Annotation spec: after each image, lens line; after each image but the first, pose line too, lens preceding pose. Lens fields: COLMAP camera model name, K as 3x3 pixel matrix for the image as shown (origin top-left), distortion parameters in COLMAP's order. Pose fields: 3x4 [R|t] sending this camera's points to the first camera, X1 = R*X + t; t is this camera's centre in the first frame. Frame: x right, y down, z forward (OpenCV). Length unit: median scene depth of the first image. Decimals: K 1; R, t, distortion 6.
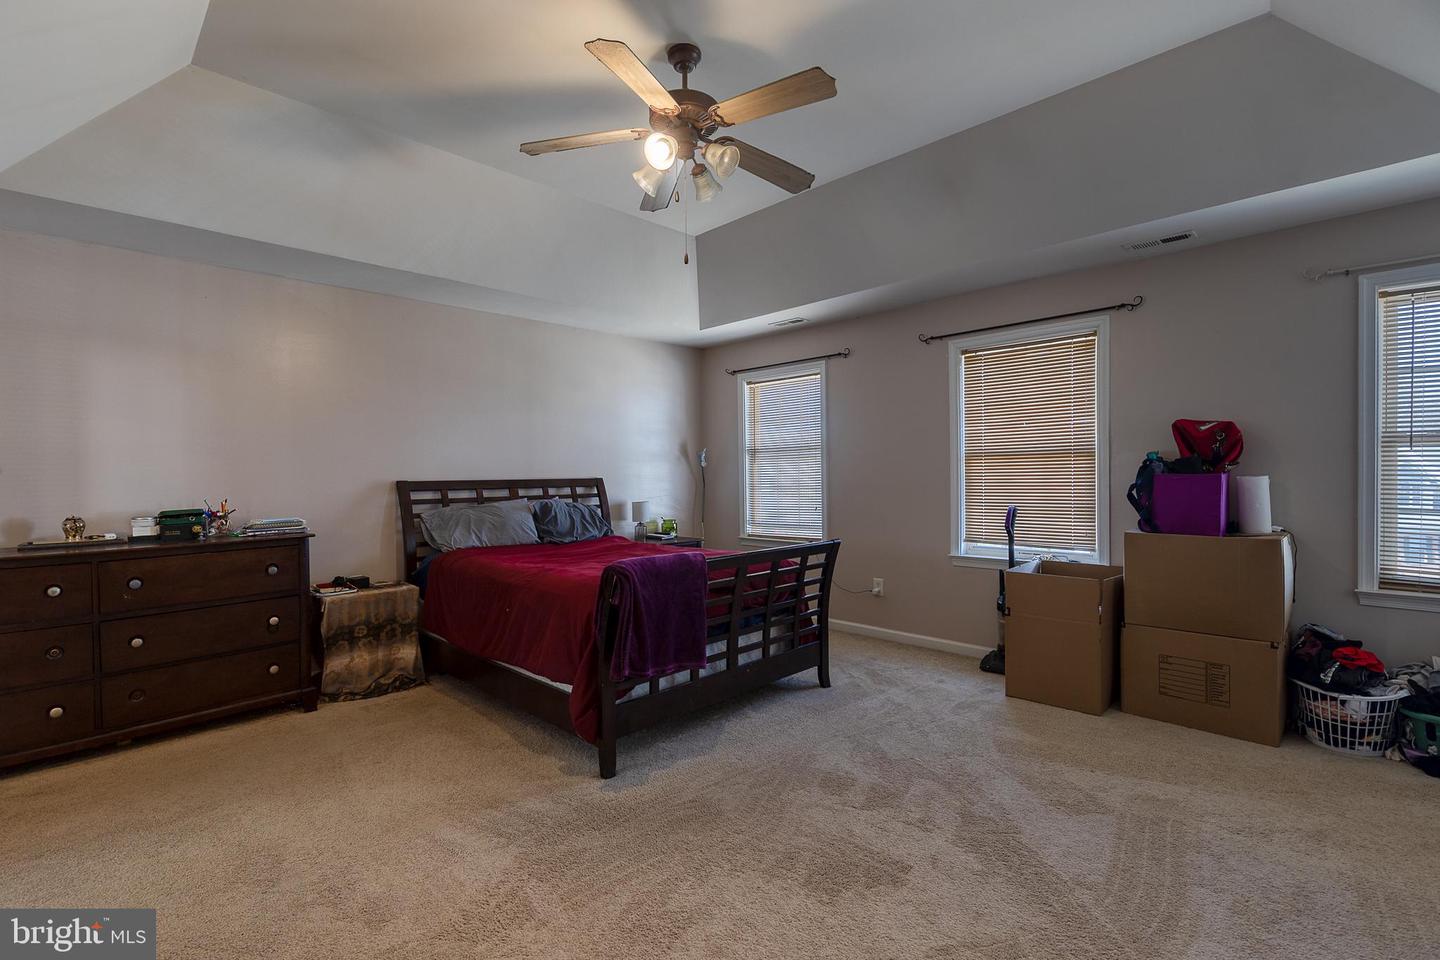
lens RADIAL K [[665.3, 0, 715.6], [0, 665.3, 493.0], [0, 0, 1]] dist [0.015516, 0.000745]
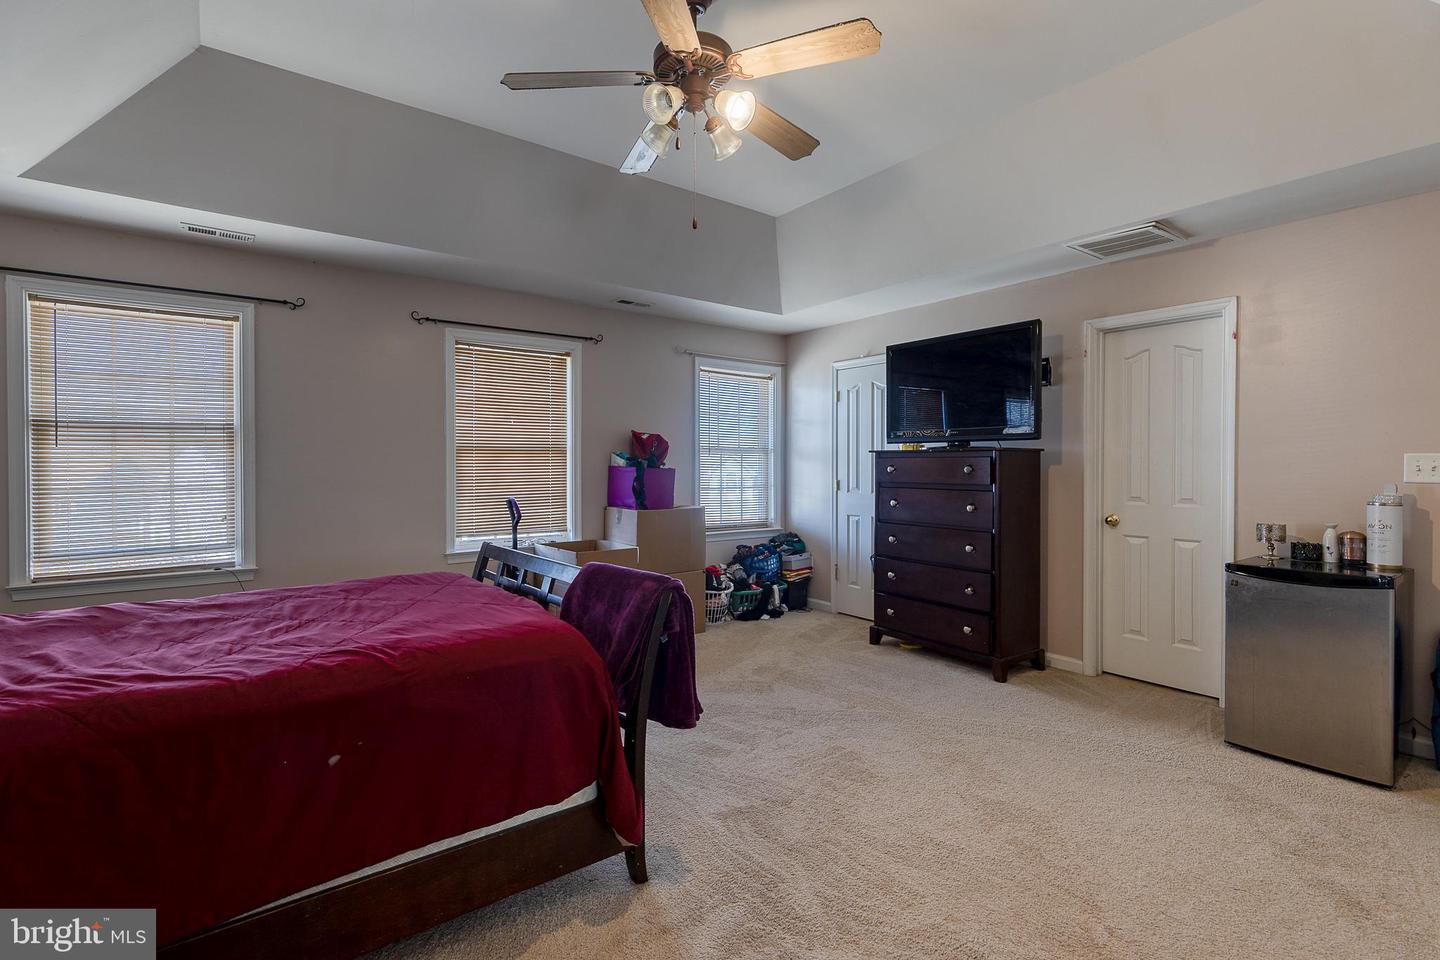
lens RADIAL K [[665.3, 0, 709.1], [0, 665.3, 472.8], [0, 0, 1]] dist [0.015516, 0.000745]
pose [[0.150733, 0.005253, 0.988561, -0.561386], [0.033638, 0.999380, -0.010439, 0.001355], [-0.988002, 0.034827, 0.150463, 0.522443]]
